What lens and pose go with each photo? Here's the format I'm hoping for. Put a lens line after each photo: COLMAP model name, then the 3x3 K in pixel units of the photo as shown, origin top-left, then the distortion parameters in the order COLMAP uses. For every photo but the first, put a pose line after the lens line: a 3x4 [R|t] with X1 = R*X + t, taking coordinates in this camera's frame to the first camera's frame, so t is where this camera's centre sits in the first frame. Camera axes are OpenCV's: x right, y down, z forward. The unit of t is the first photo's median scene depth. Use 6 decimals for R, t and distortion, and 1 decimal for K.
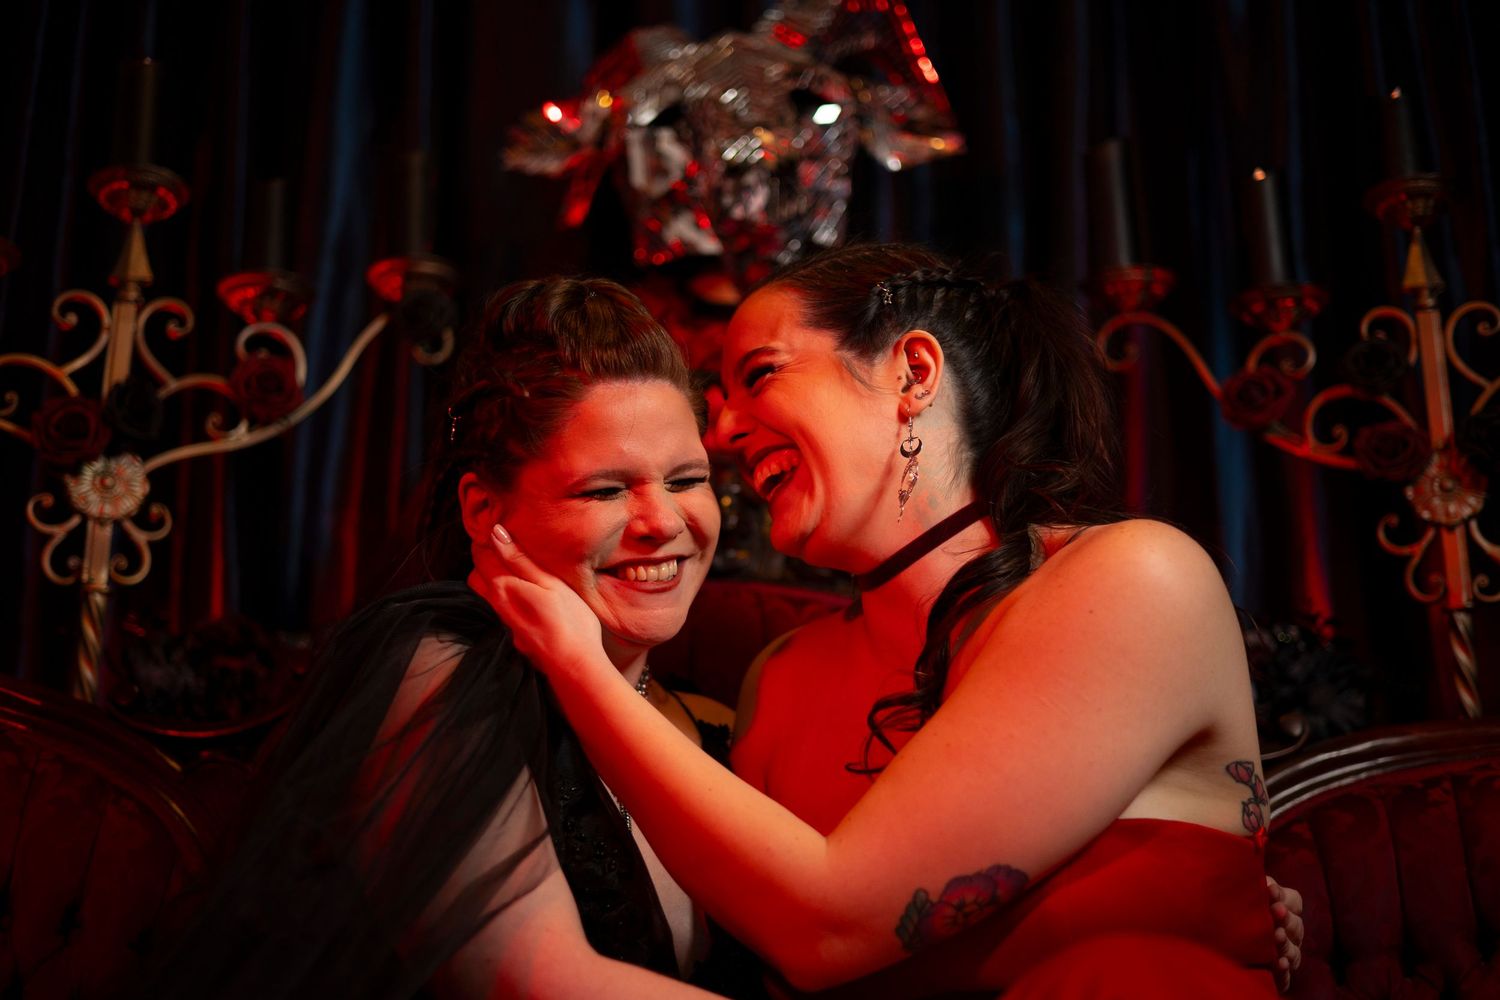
lens RADIAL K [[2069.8, 0, 760.1], [0, 2069.8, 528.5], [0, 0, 1]] dist [0.025096, -0.095027]
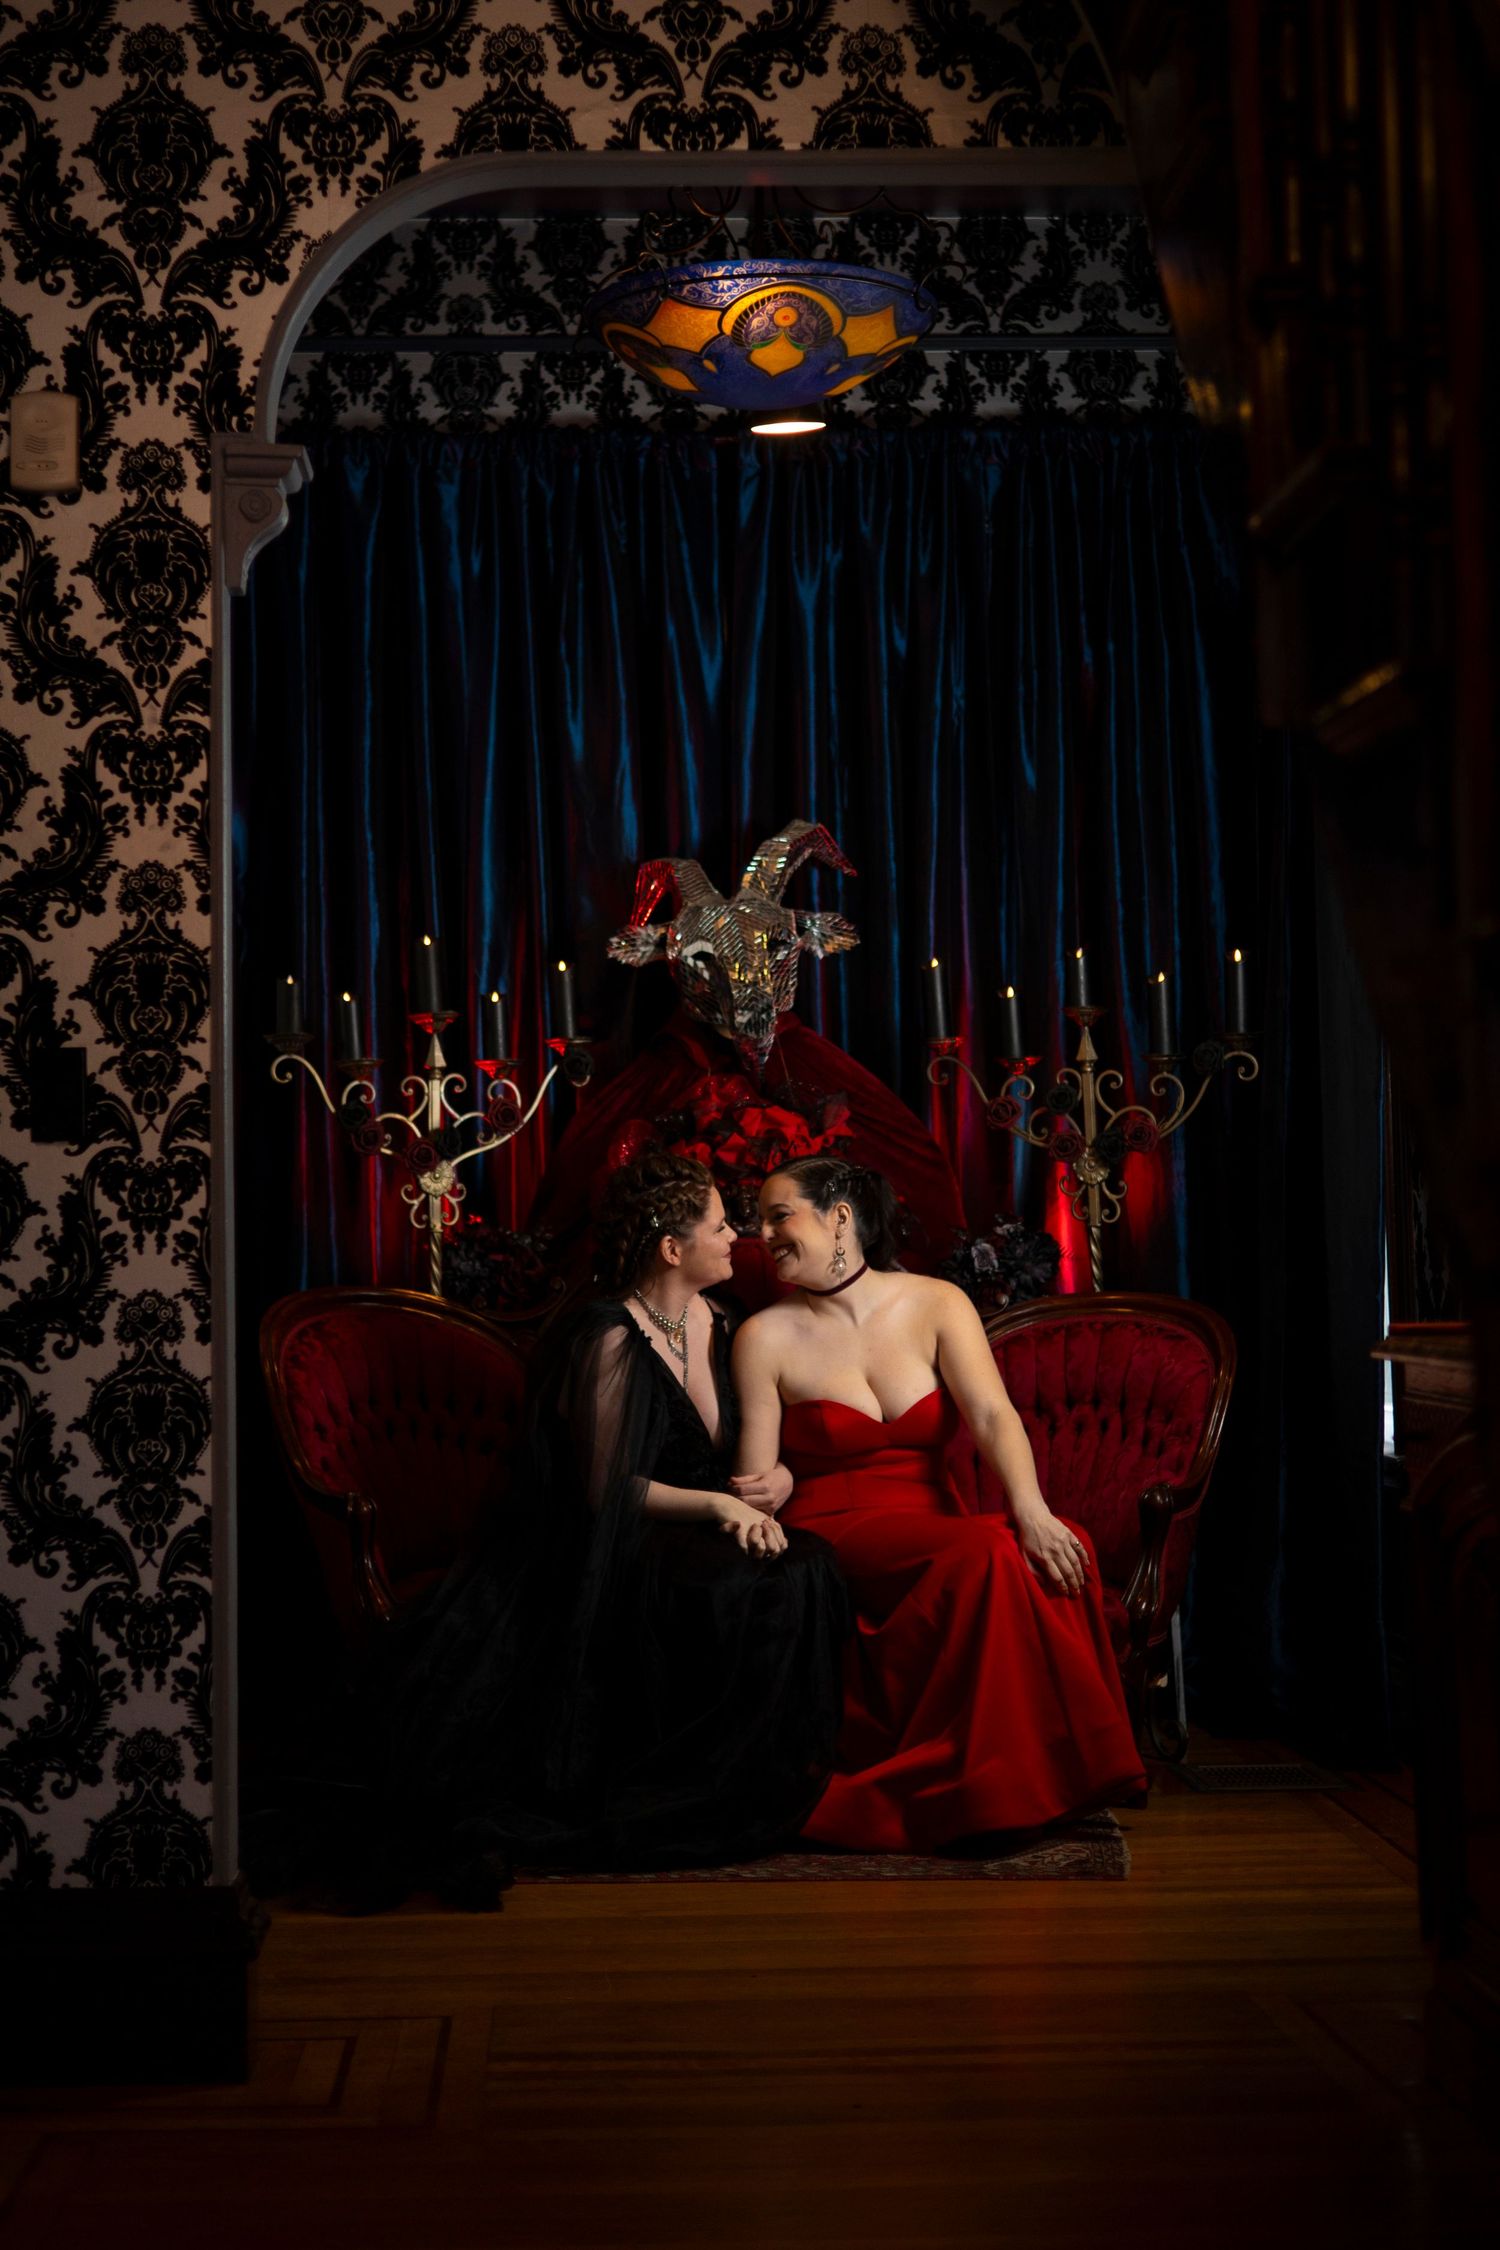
lens RADIAL K [[3436.7, 0, 678.9], [0, 3436.7, 950.8], [0, 0, 1]] dist [0.026967, -0.153170]
pose [[0.999669, -0.019323, 0.017004, -0.127311], [0.015347, 0.977812, 0.208922, -0.922747], [-0.020664, -0.208592, 0.977784, -2.219783]]
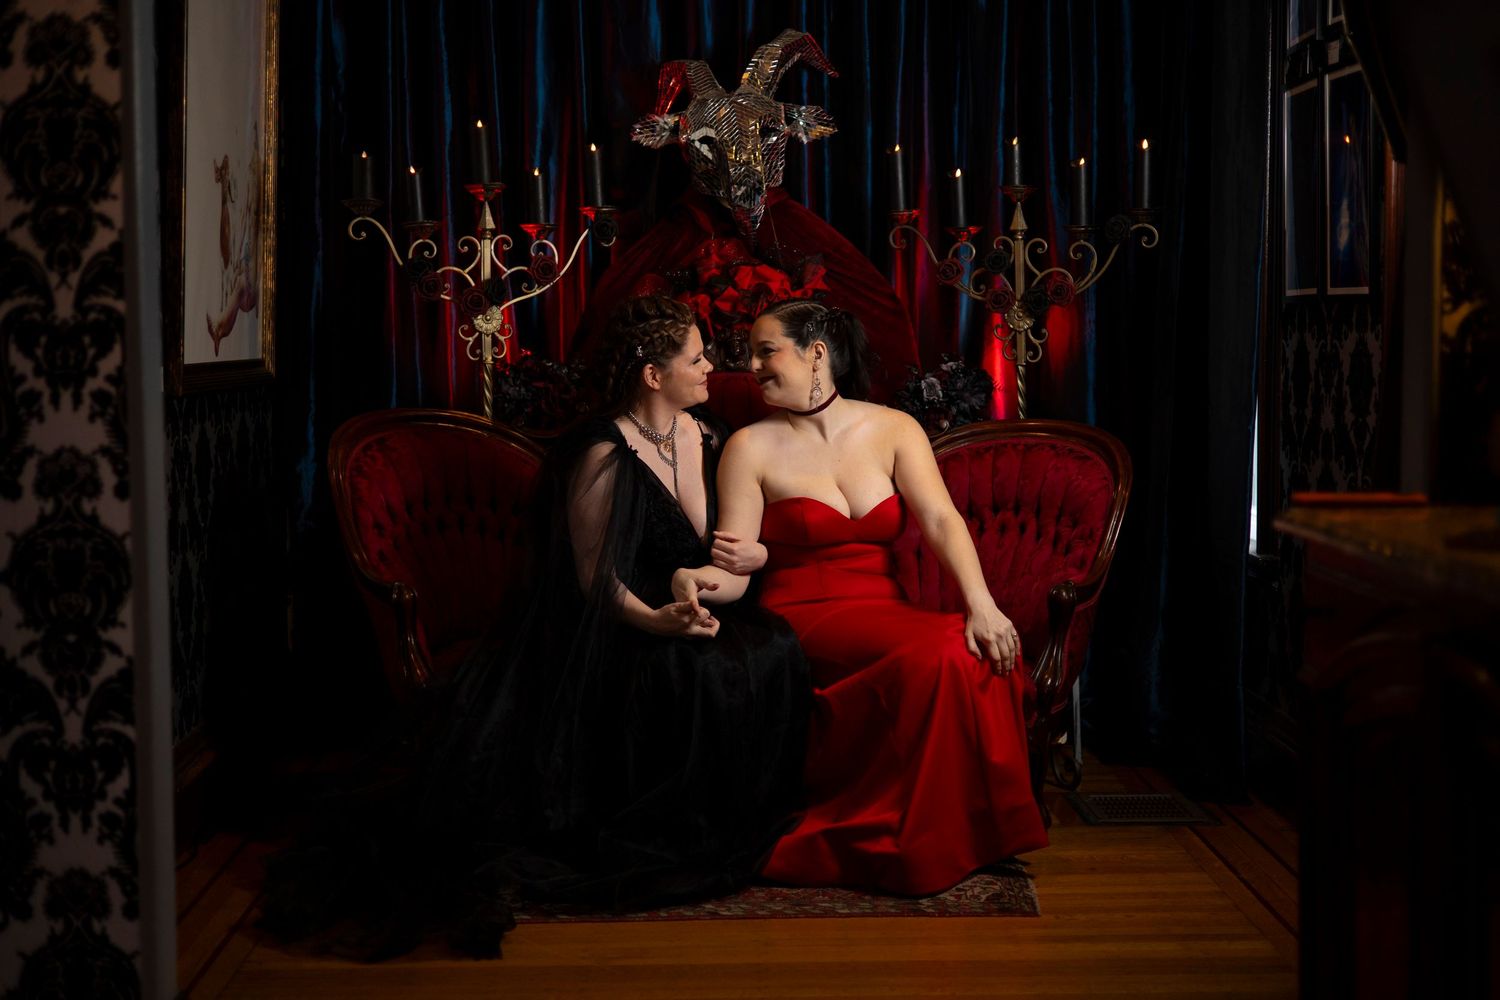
lens RADIAL K [[2140.9, 0, 790.1], [0, 2140.9, 495.9], [0, 0, 1]] dist [0.037224, -0.047463]
pose [[0.999743, -0.010455, 0.020110, -0.003402], [0.002545, 0.933423, 0.358768, -0.736001], [-0.022522, -0.358624, 0.933210, -1.476053]]
